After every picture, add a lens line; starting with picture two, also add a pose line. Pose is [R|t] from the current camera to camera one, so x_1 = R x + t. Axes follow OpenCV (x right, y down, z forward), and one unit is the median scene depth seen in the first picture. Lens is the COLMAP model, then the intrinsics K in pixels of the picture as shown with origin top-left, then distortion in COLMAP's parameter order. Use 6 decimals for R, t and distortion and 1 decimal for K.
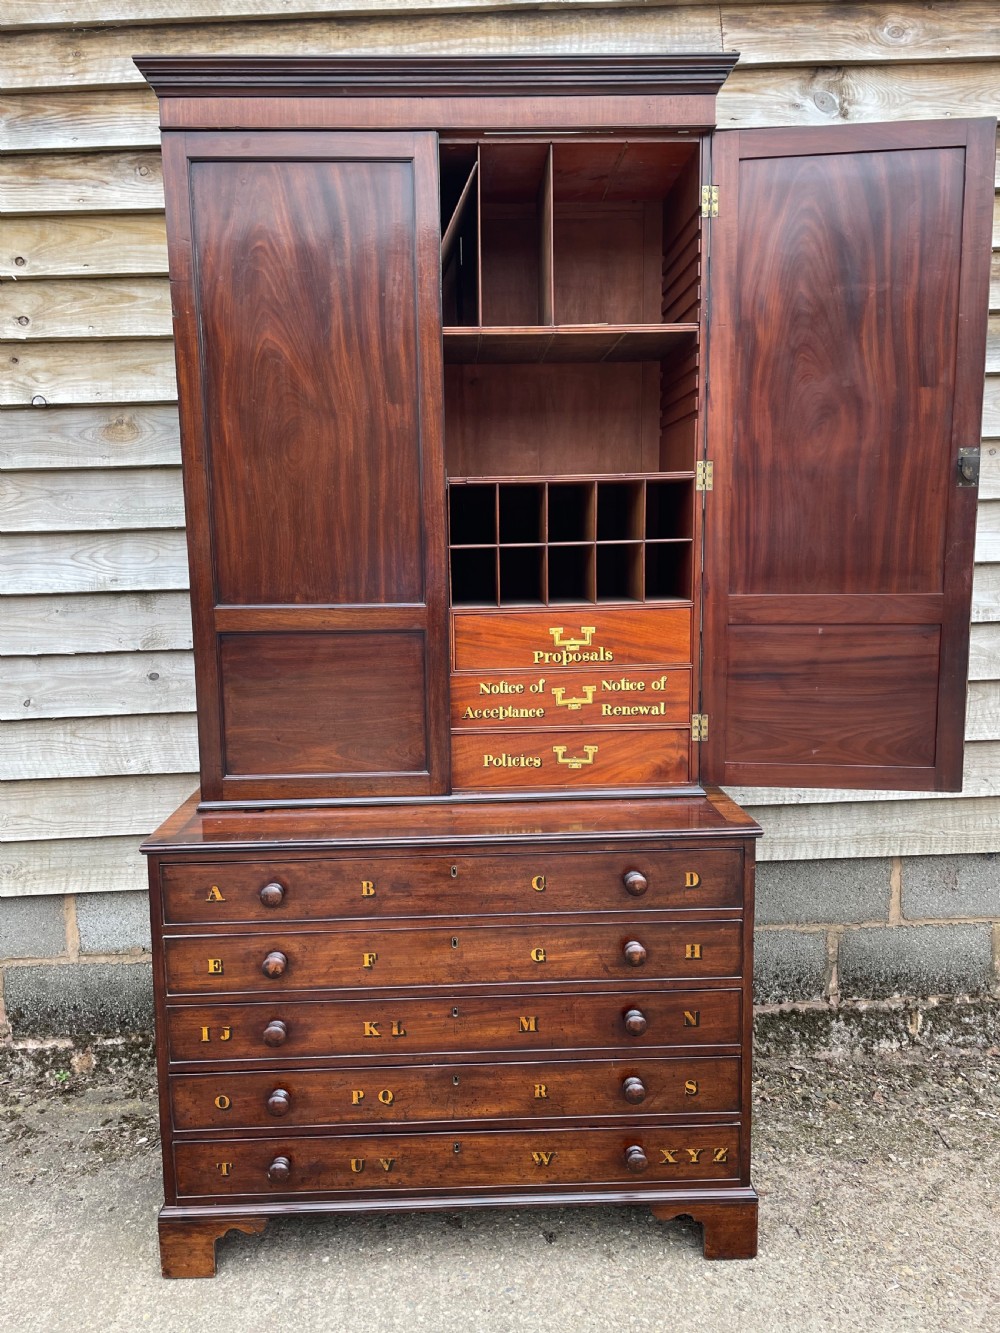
lens RADIAL K [[1008.0, 0, 492.3], [0, 1008.0, 675.5], [0, 0, 1]] dist [0.093471, -0.124541]
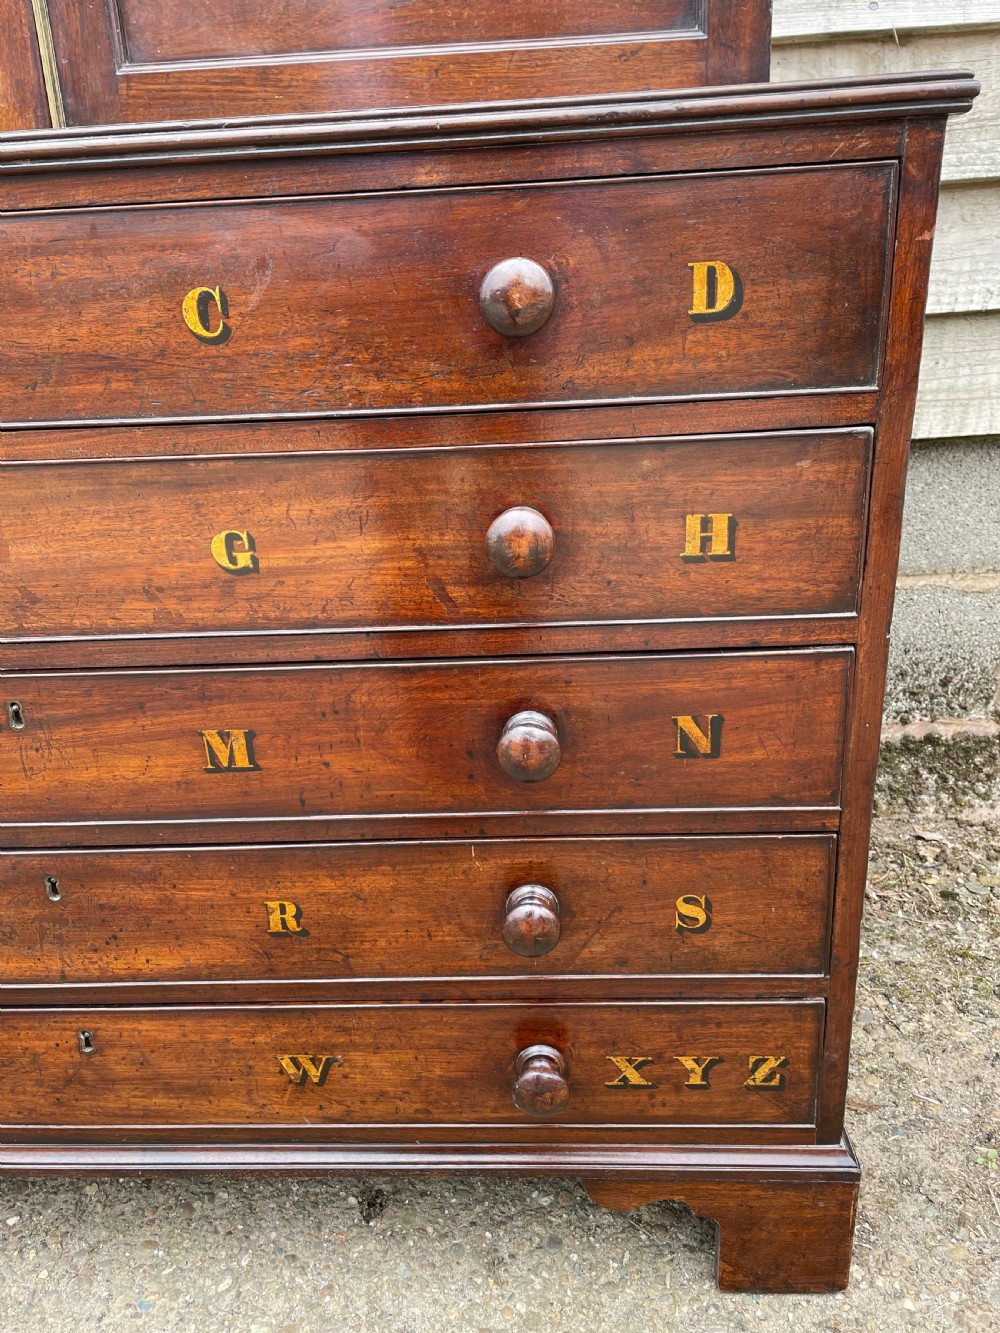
lens RADIAL K [[1008.0, 0, 495.9], [0, 1008.0, 663.9], [0, 0, 1]] dist [0.093471, -0.124541]
pose [[0.997261, -0.000326, -0.073962, 0.143494], [0.016955, 0.974371, 0.224308, 0.221170], [0.071994, -0.224947, 0.971708, 0.626150]]
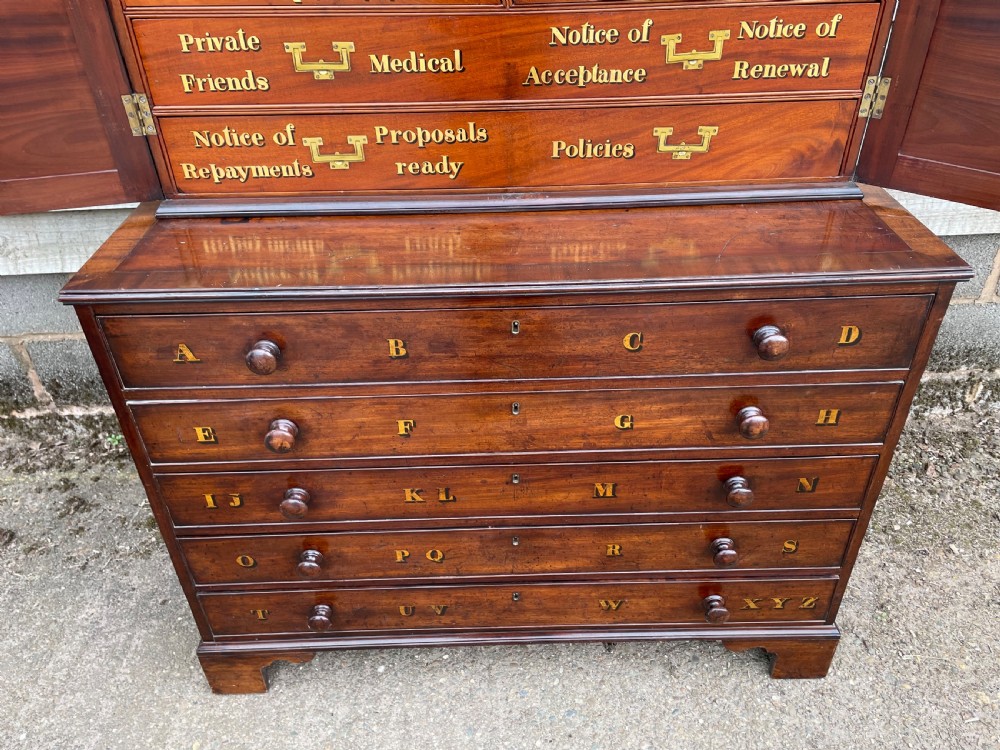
lens RADIAL K [[756.2, 0, 509.1], [0, 756.2, 367.7], [0, 0, 1]] dist [0.093471, -0.124541]
pose [[0.999972, 0.004449, -0.006004, -0.035682], [-0.001225, 0.890183, 0.455601, -0.021687], [0.007372, -0.455580, 0.890164, 0.468194]]
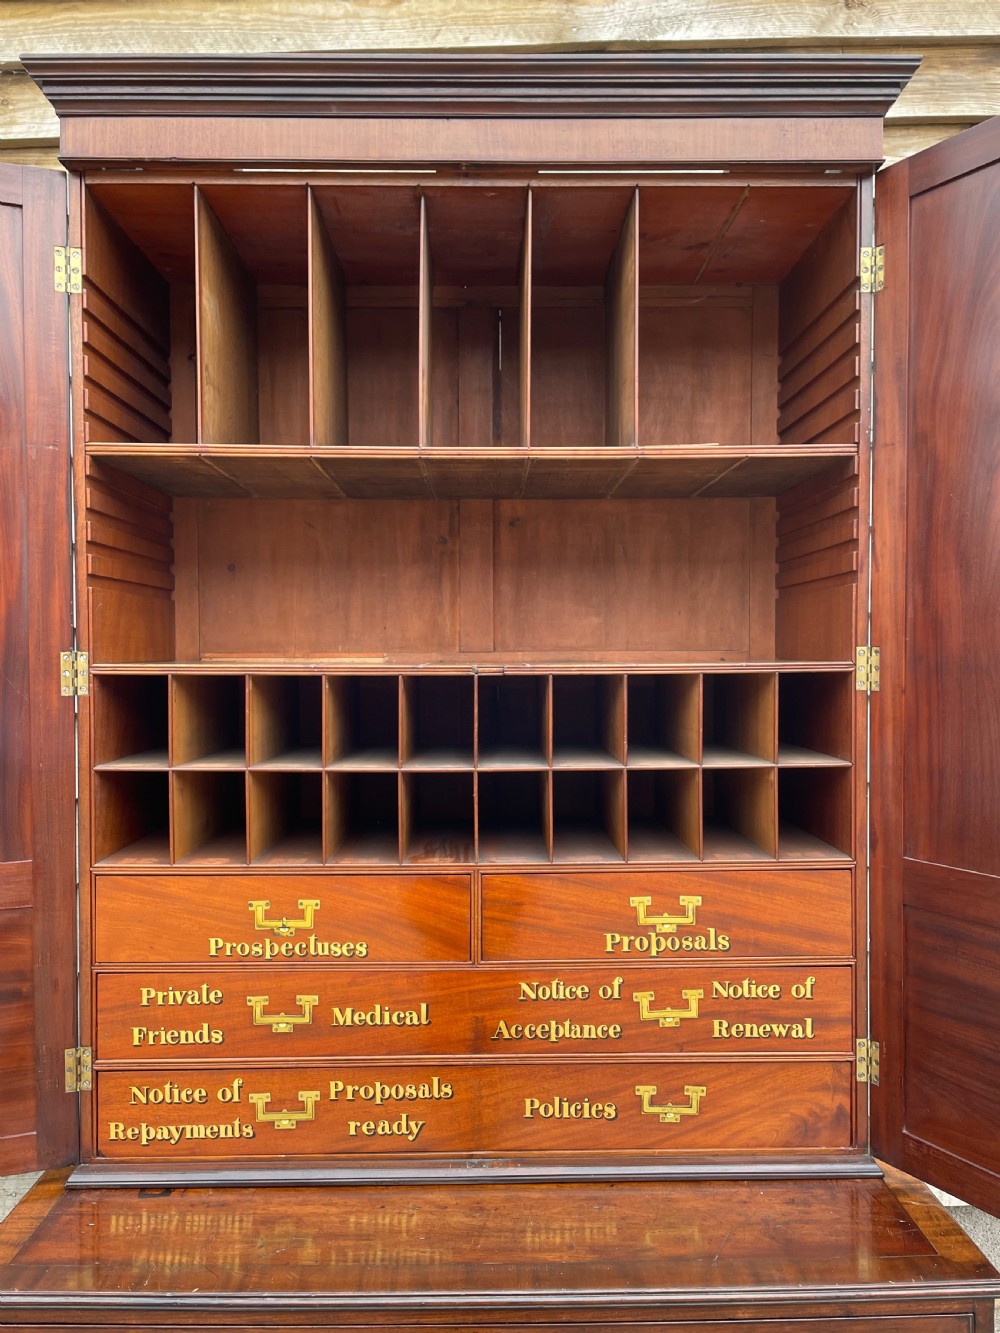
lens RADIAL K [[1008.0, 0, 501.9], [0, 1008.0, 675.7], [0, 0, 1]] dist [0.093471, -0.124541]
pose [[0.999751, 0.012266, -0.018642, -0.014482], [-0.014396, 0.992817, -0.118776, -0.109264], [0.017051, 0.119015, 0.992746, 0.342480]]
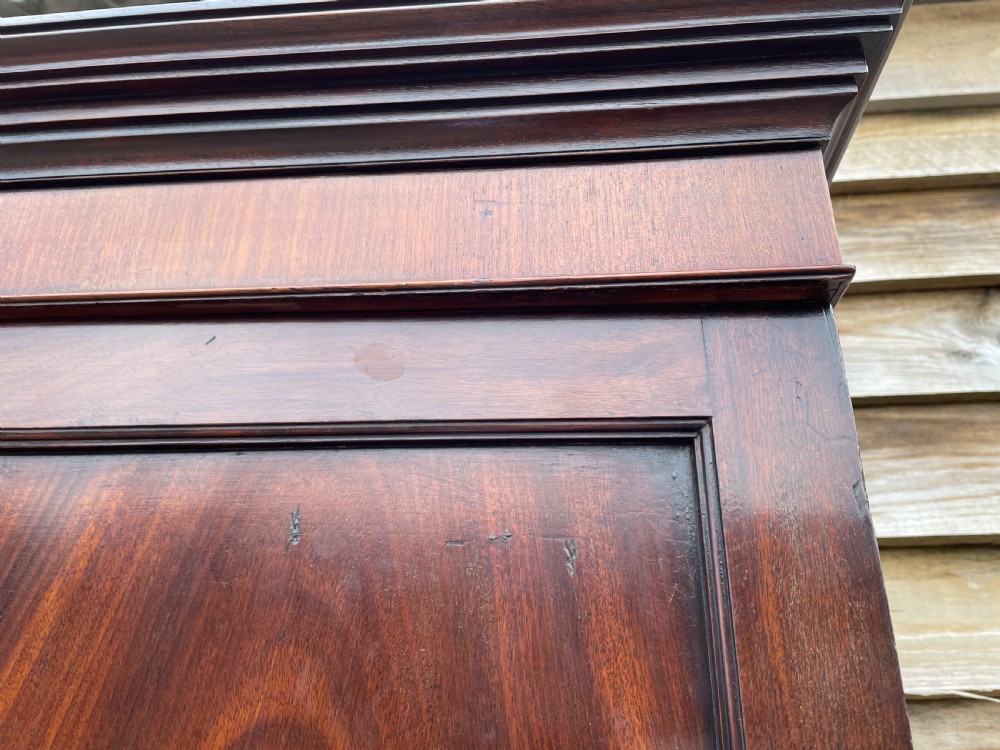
lens RADIAL K [[756.2, 0, 496.6], [0, 756.2, 371.8], [0, 0, 1]] dist [0.093471, -0.124541]
pose [[0.993045, -0.018656, -0.116250, 0.151888], [-0.048599, 0.834376, -0.549048, -0.413153], [0.107240, 0.550879, 0.827666, 0.823869]]
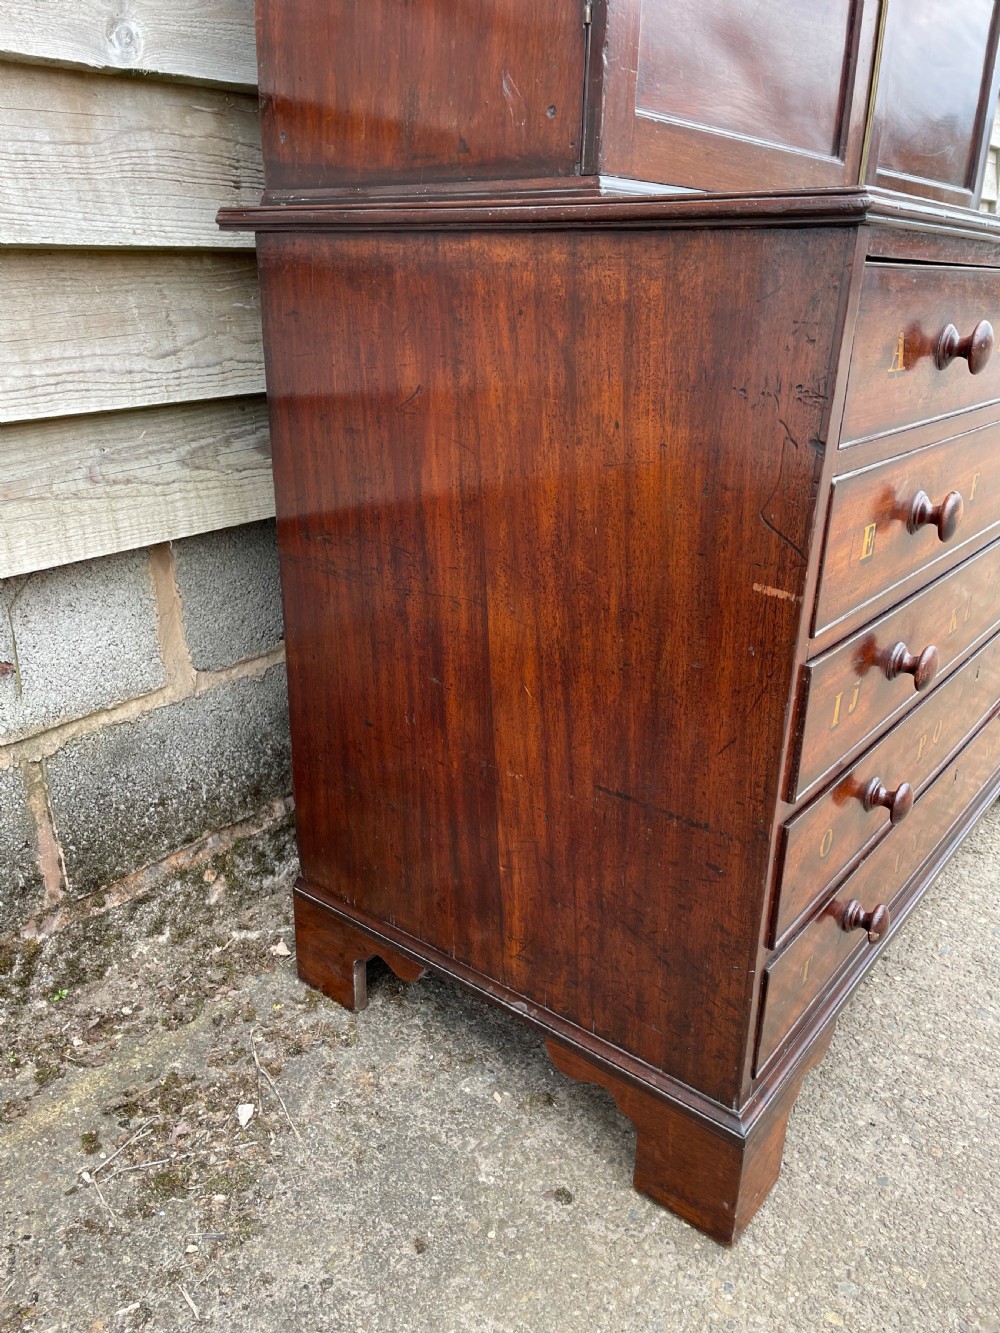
lens RADIAL K [[1008.0, 0, 483.7], [0, 1008.0, 679.5], [0, 0, 1]] dist [0.093471, -0.124541]
pose [[0.651206, -0.258788, 0.713414, -0.624480], [0.084957, 0.959012, 0.270329, 0.198801], [-0.754131, -0.115430, 0.646501, 0.776416]]
